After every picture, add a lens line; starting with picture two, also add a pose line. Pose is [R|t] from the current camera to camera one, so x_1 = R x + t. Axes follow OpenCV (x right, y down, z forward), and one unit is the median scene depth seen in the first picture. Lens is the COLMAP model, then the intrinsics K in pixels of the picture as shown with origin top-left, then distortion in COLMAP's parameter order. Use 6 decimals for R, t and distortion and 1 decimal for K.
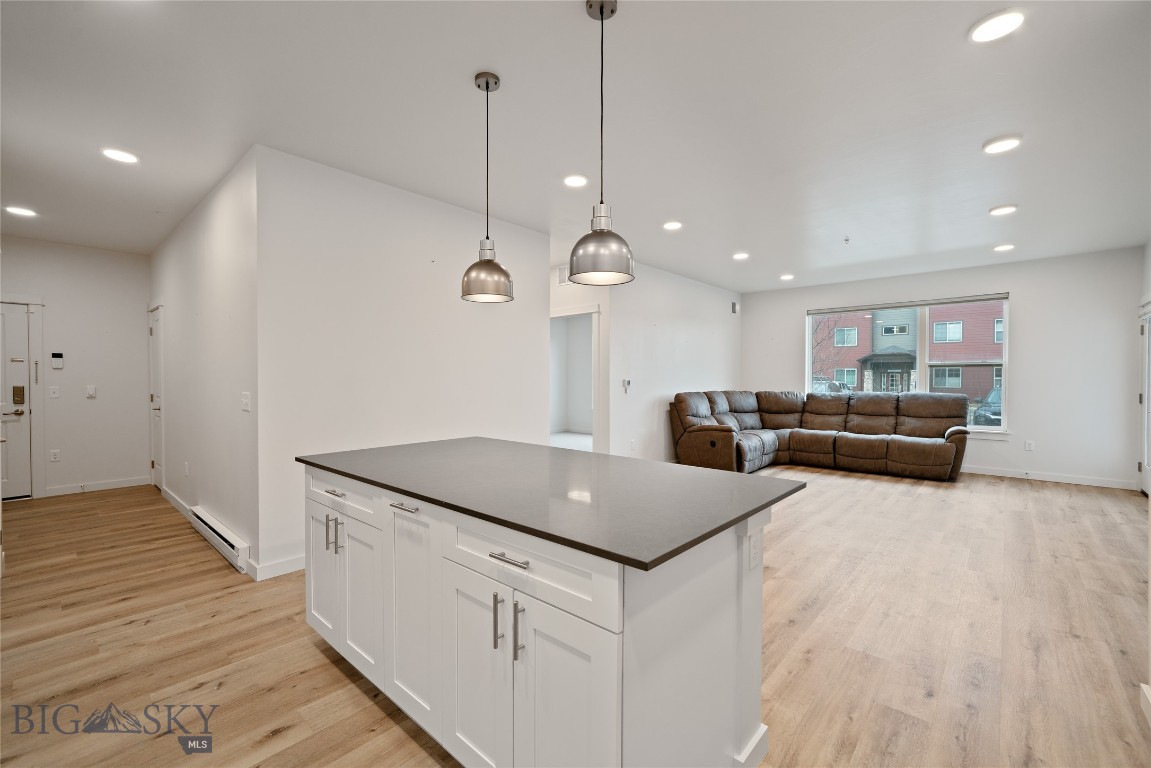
lens RADIAL K [[481.6, 0, 572.3], [0, 481.6, 386.5], [0, 0, 1]] dist [0.003249, 0.000630]
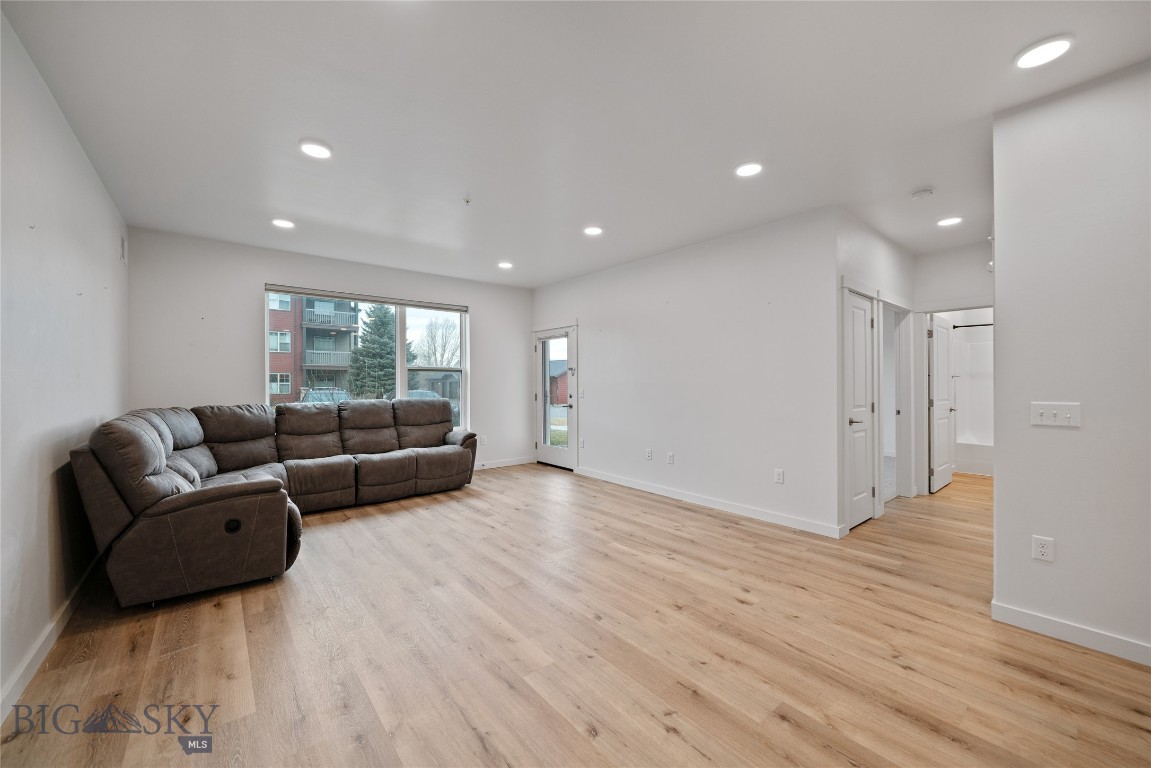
lens RADIAL K [[443.3, 0, 570.8], [0, 443.3, 380.8], [0, 0, 1]] dist [-0.002118, 0.000045]
pose [[0.151231, 0.003876, 0.988491, -0.075122], [0.018653, 0.999803, -0.006774, -0.010235], [-0.988323, 0.019462, 0.151128, 0.586669]]
